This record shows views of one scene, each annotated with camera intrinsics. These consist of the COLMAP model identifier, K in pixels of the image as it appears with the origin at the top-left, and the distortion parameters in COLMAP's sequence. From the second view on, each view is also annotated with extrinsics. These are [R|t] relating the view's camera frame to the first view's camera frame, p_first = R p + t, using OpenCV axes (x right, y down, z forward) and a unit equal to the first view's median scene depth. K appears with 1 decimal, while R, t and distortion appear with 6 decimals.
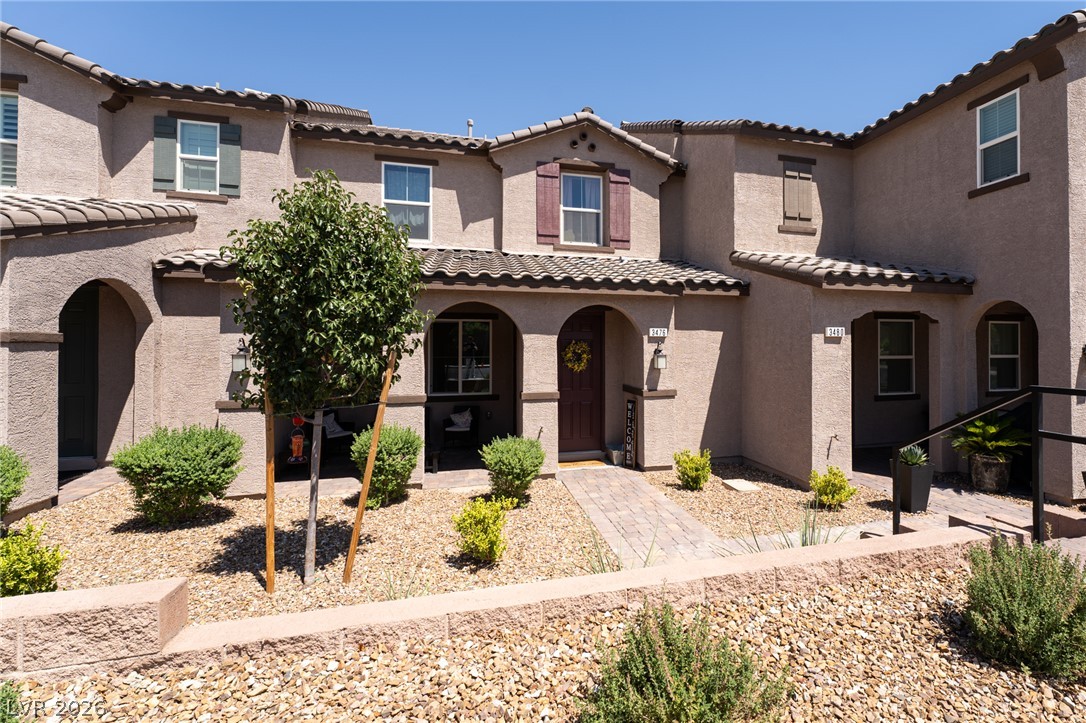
lens RADIAL K [[413.7, 0, 525.0], [0, 413.7, 343.2], [0, 0, 1]] dist [-0.002618, 0.000048]
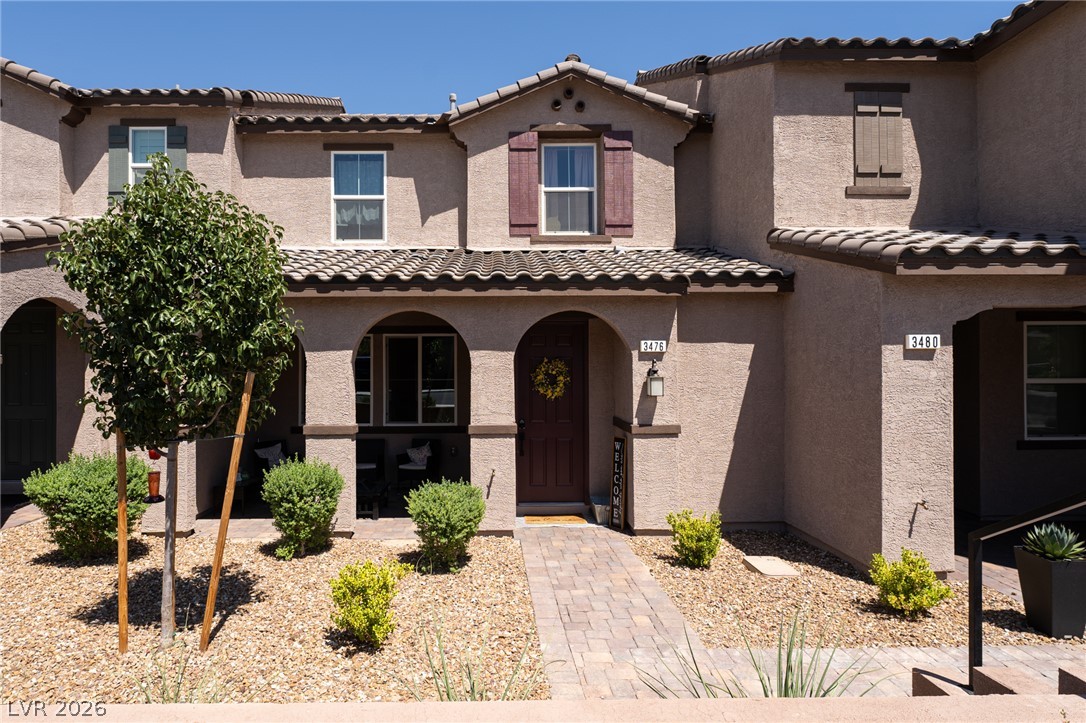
lens RADIAL K [[463.0, 0, 542.8], [0, 463.0, 366.1], [0, 0, 1]] dist [-0.005703, 0.000991]
pose [[0.978876, -0.004579, -0.204401, 0.299279], [0.005409, 0.999979, 0.003501, 0.004939], [0.204381, -0.004532, 0.978881, 0.162361]]
